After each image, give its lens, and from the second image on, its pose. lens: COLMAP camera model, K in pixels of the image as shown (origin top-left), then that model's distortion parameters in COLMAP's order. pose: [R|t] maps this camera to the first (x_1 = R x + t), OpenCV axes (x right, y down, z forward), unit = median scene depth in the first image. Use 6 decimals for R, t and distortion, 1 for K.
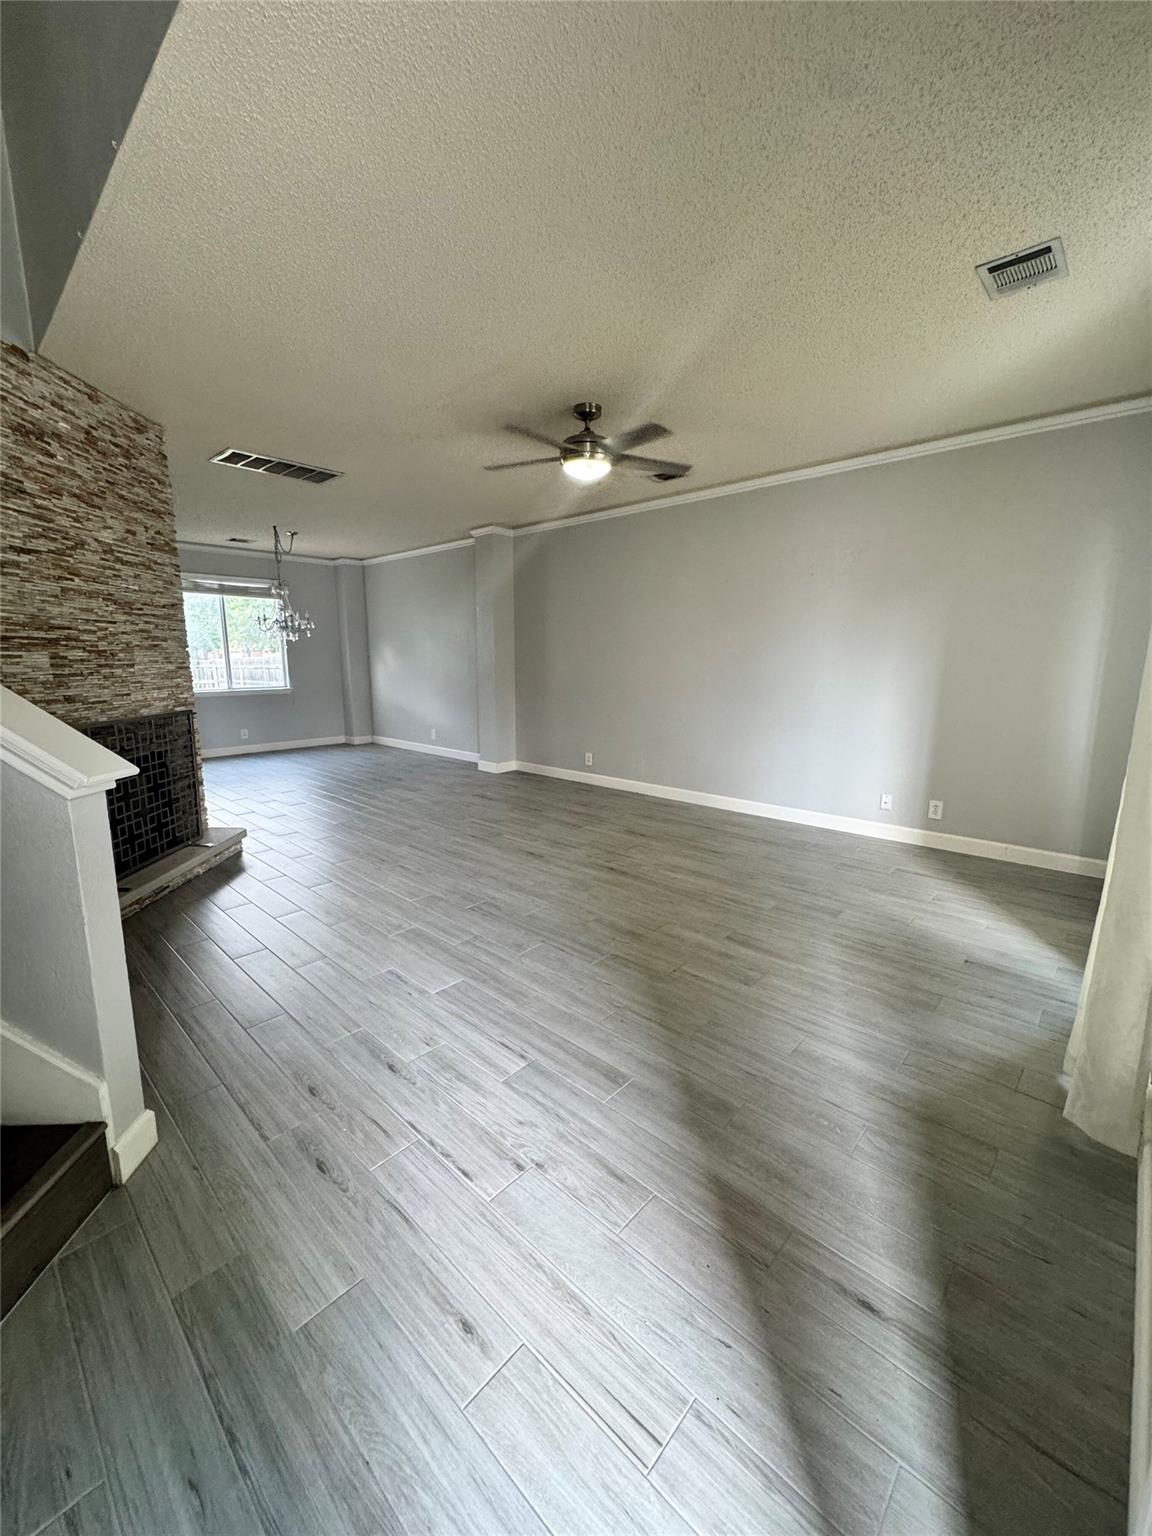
lens RADIAL K [[615.9, 0, 576.9], [0, 615.9, 762.9], [0, 0, 1]] dist [-0.007753, 0.001601]
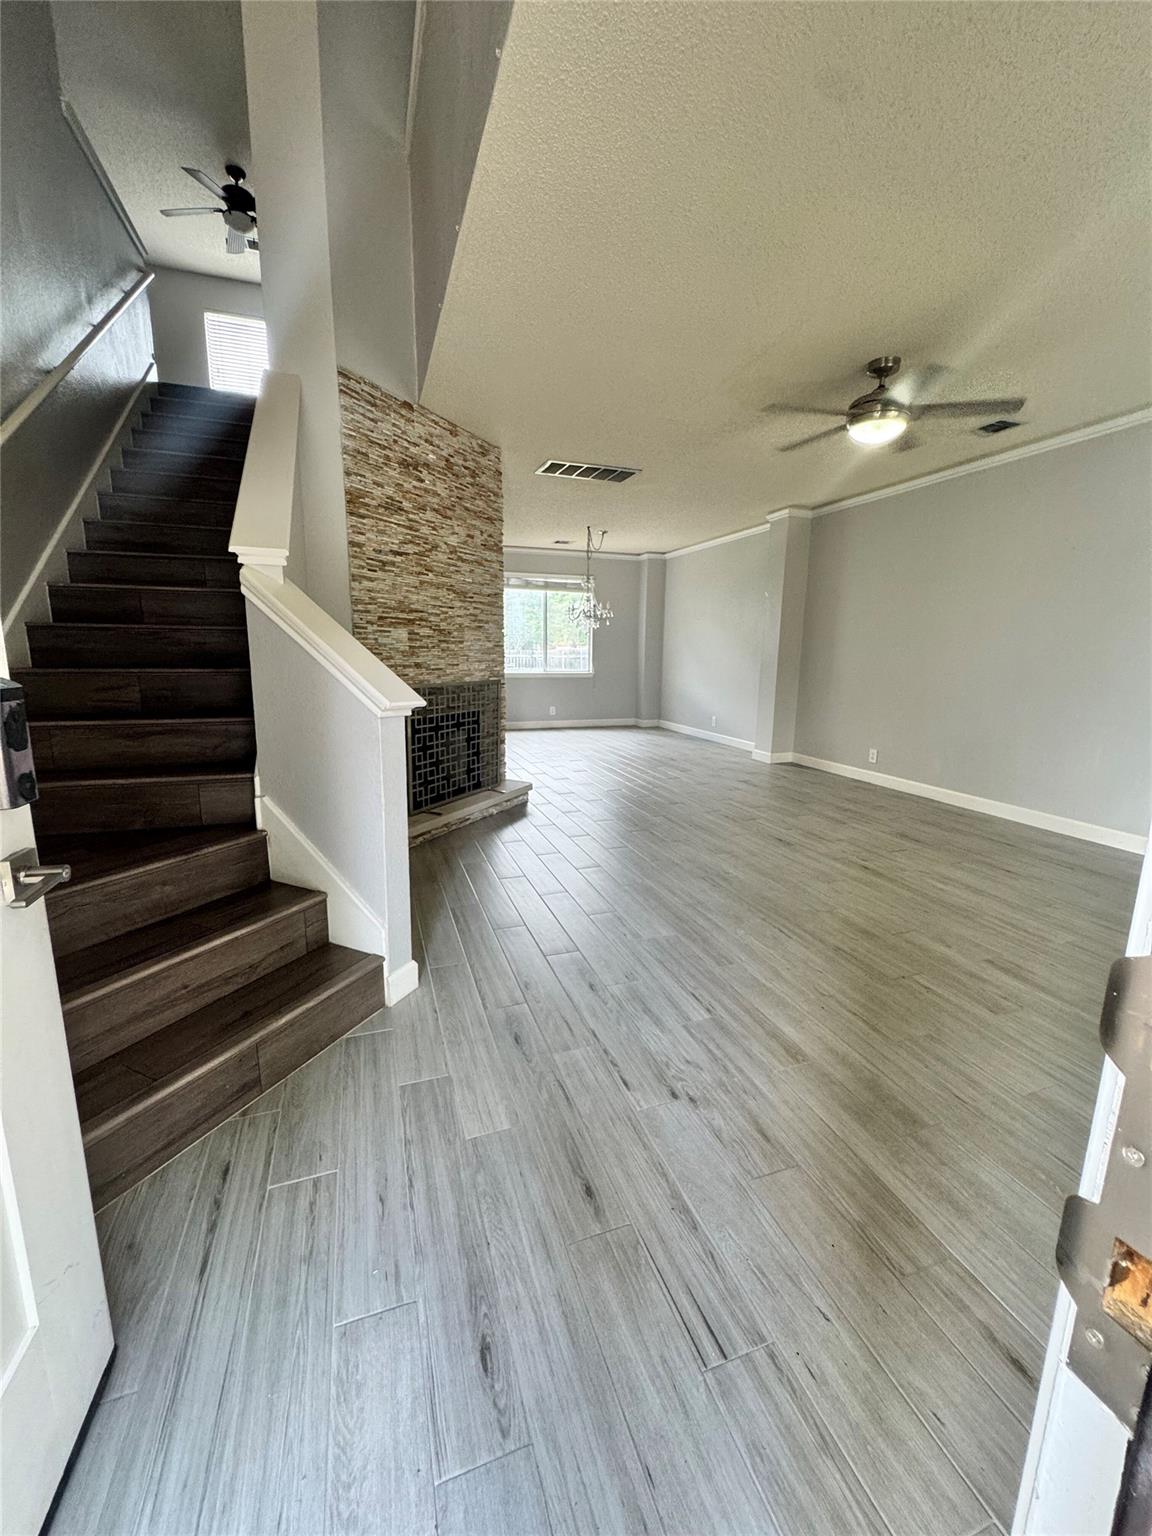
lens RADIAL K [[615.9, 0, 575.8], [0, 615.9, 763.8], [0, 0, 1]] dist [-0.007753, 0.001601]
pose [[0.883246, 0.093351, -0.459524, 0.096303], [-0.090549, 0.995493, 0.028187, 0.037035], [0.460085, 0.016713, 0.887718, -0.015830]]
